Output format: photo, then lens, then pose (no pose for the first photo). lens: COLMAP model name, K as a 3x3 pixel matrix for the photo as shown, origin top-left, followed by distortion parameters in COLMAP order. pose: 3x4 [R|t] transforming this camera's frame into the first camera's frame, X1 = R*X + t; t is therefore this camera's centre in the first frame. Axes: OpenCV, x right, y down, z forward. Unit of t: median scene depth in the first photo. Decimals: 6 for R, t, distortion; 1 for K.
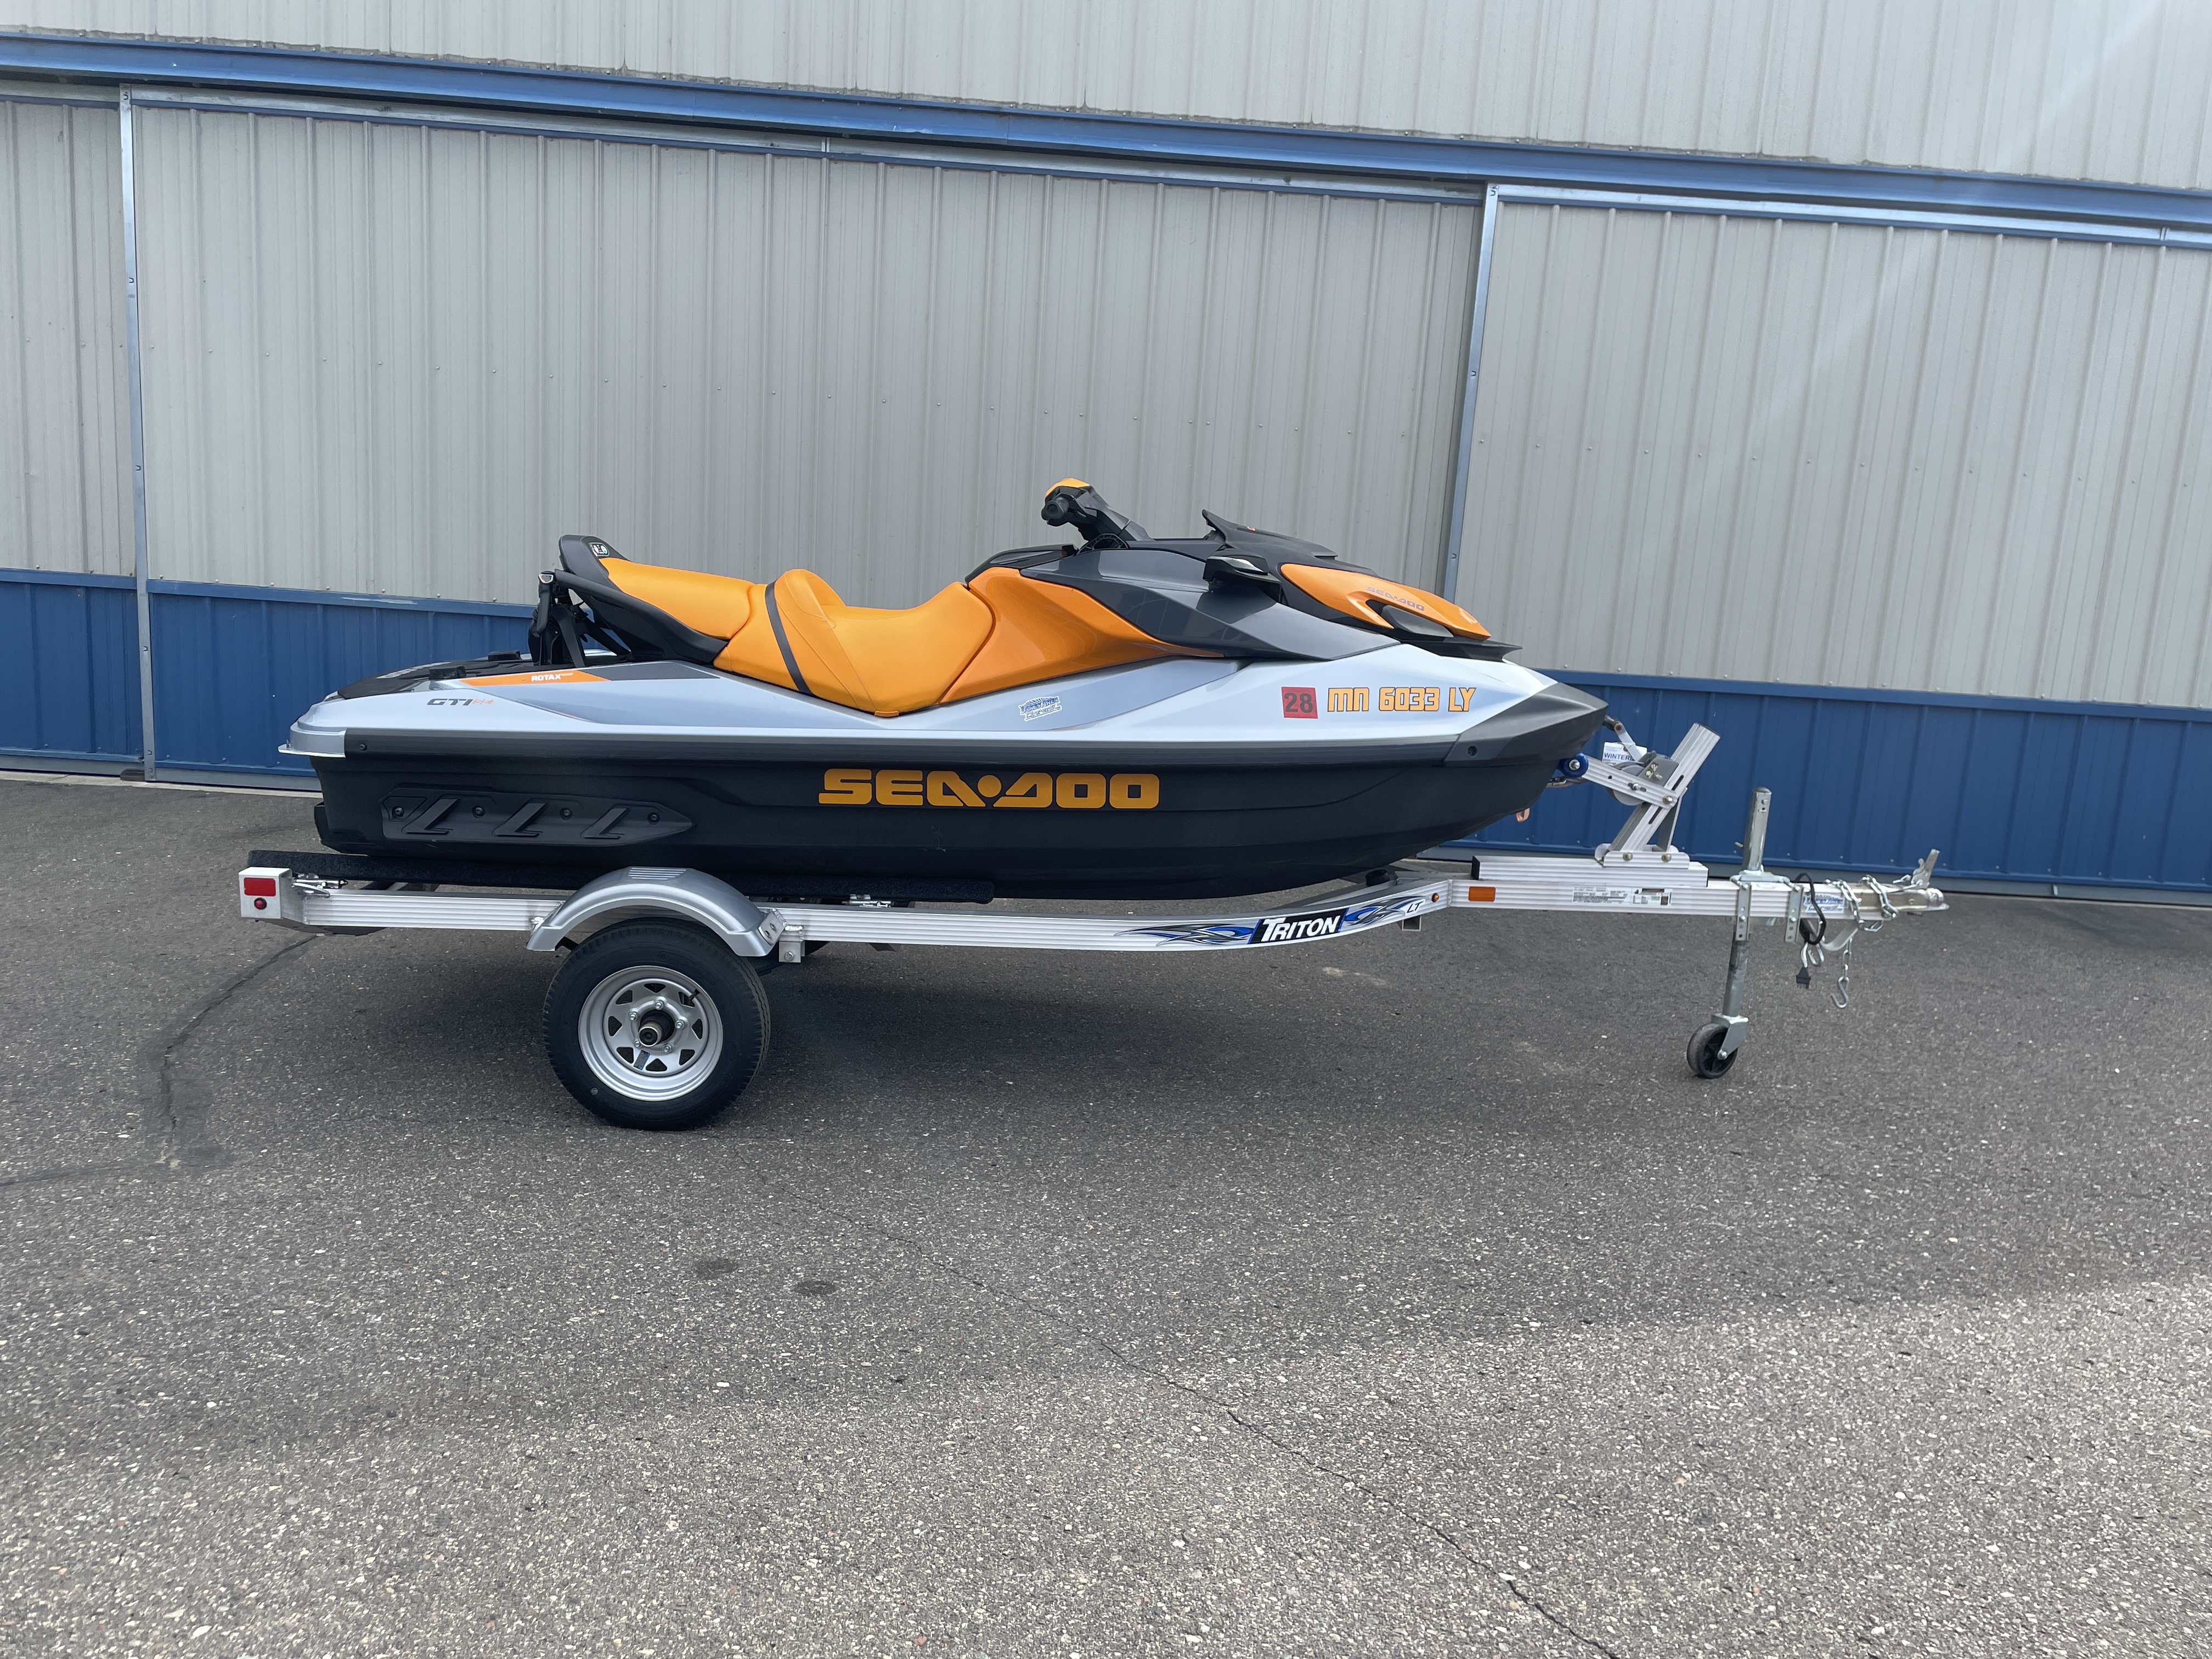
lens RADIAL K [[1665.9, 0, 1102.5], [0, 1665.9, 788.8], [0, 0, 1]] dist [0.091619, -0.119376]
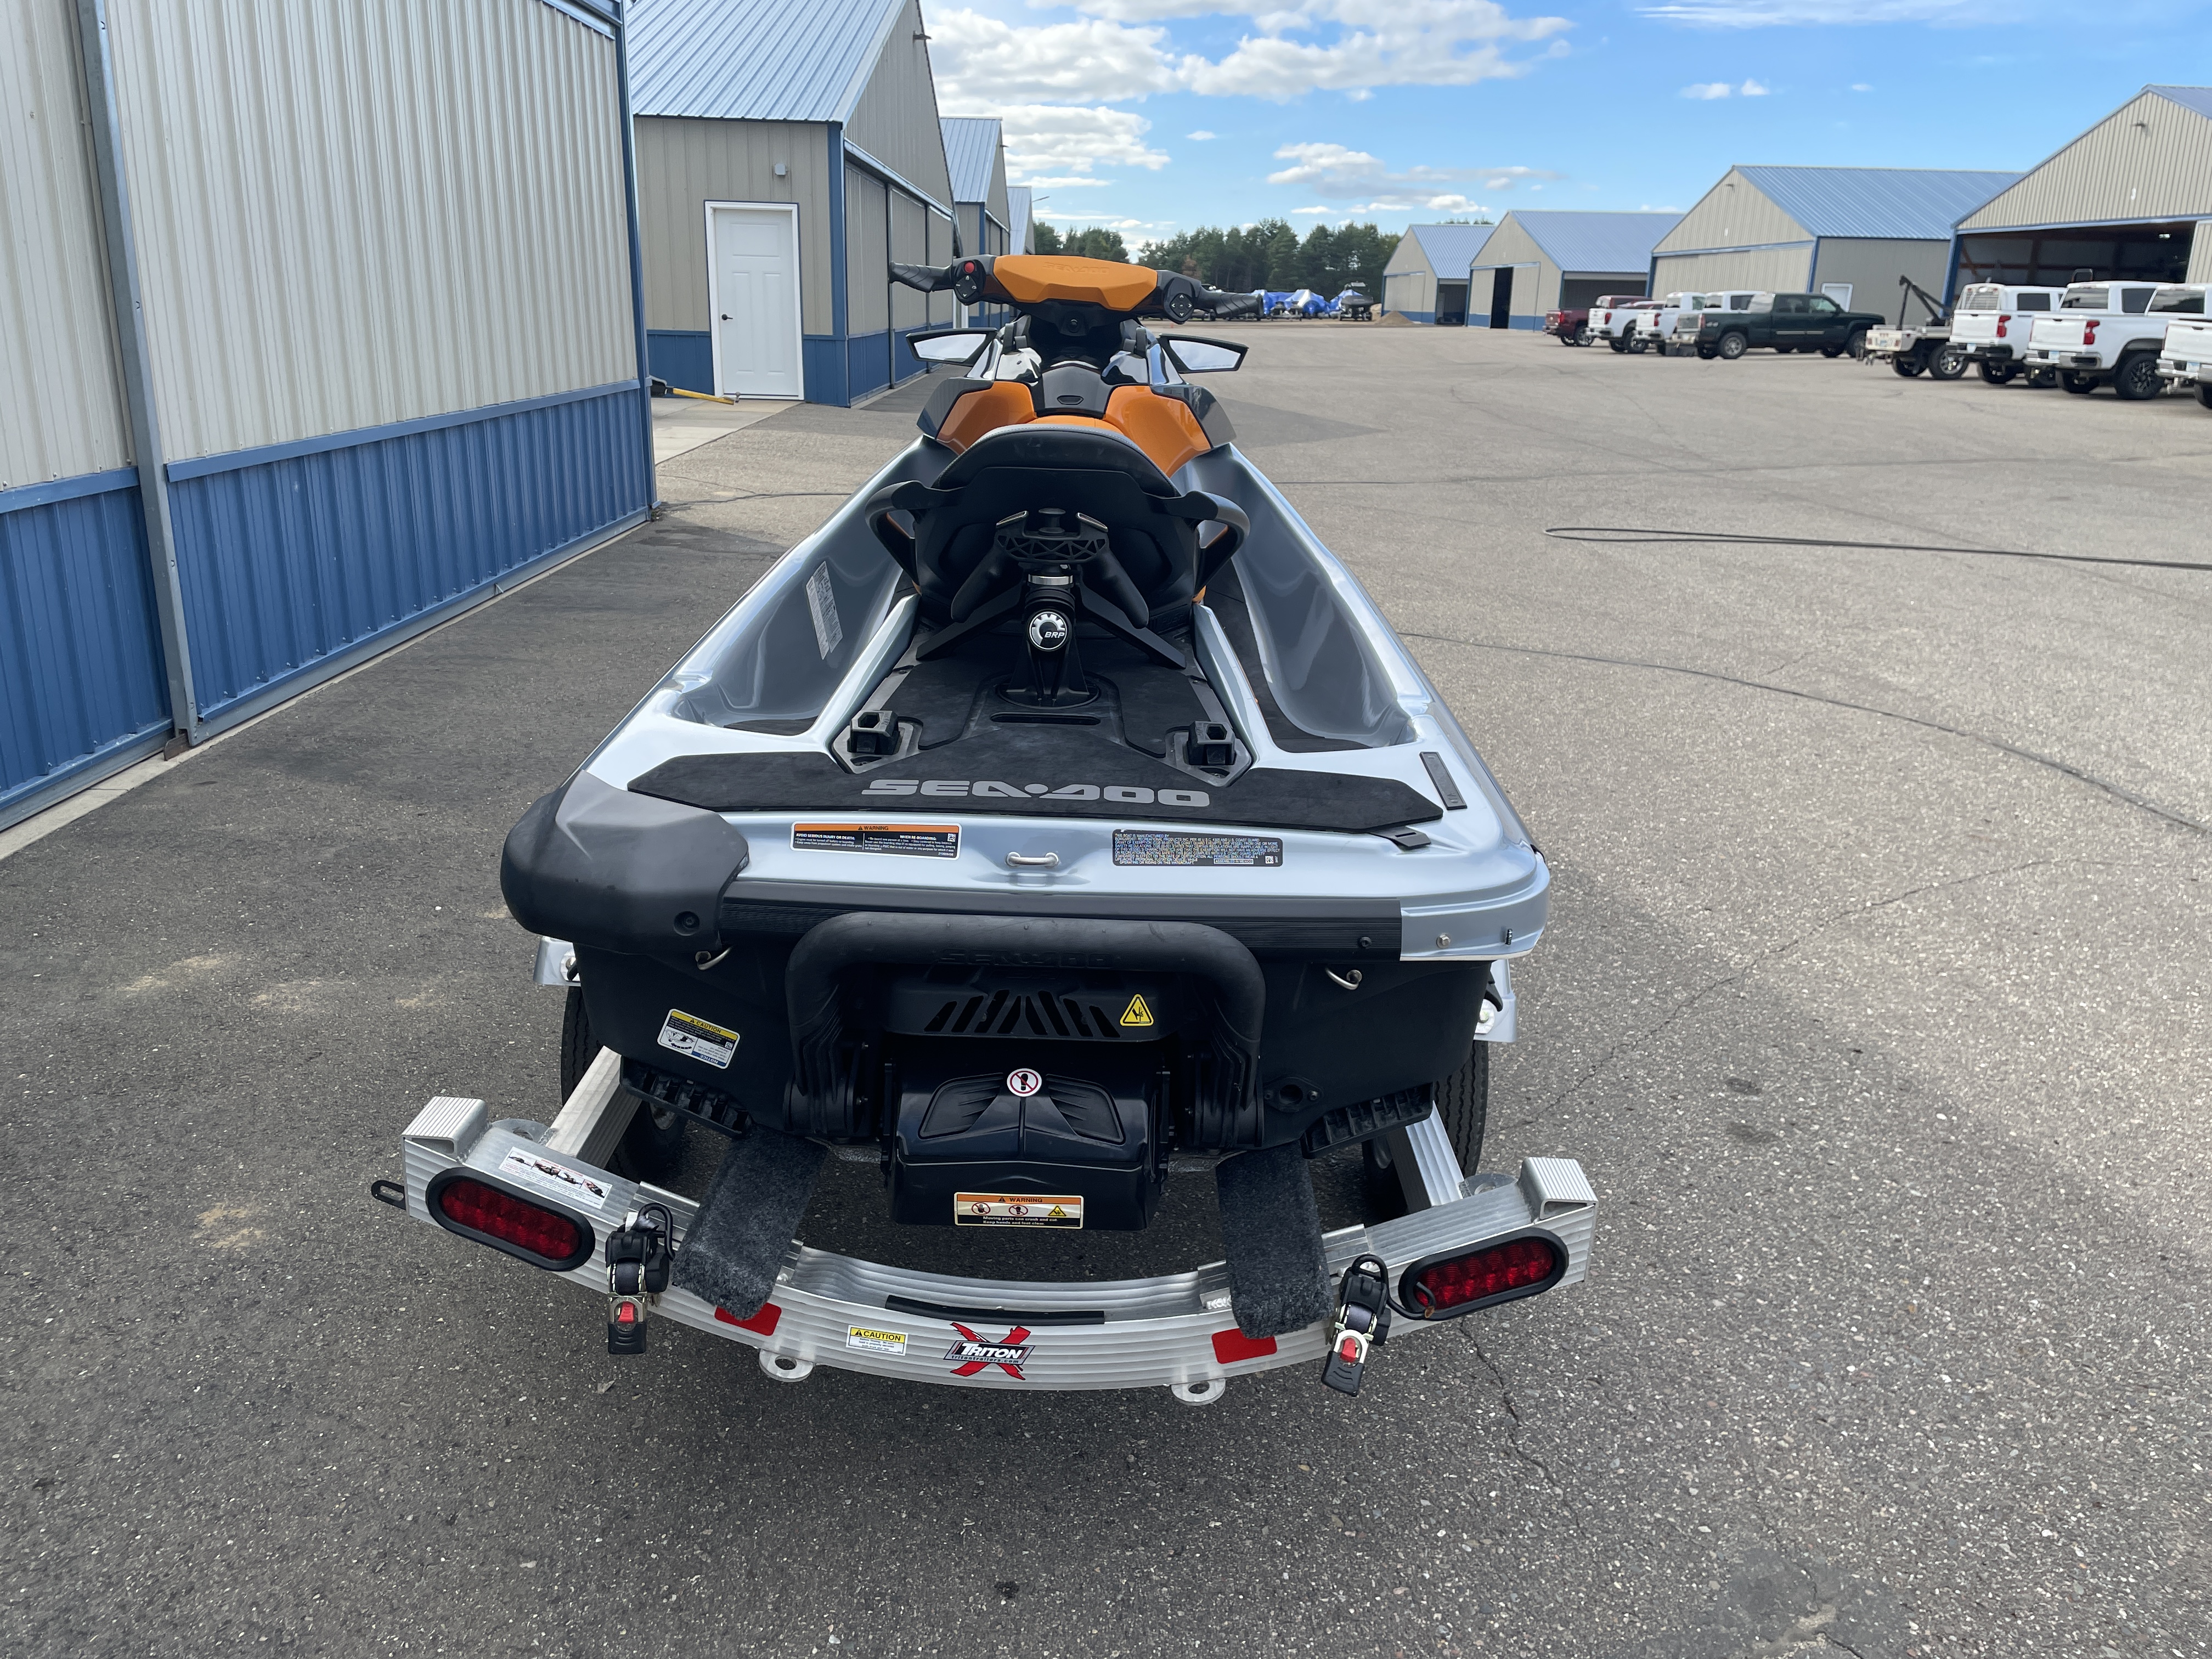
lens RADIAL K [[1665.9, 0, 1102.5], [0, 1665.9, 788.8], [0, 0, 1]] dist [0.091619, -0.119376]
pose [[0.006109, -0.339188, 0.940699, -0.855050], [0.139958, 0.931747, 0.335051, -0.223650], [-0.990139, 0.129612, 0.053164, 1.015740]]
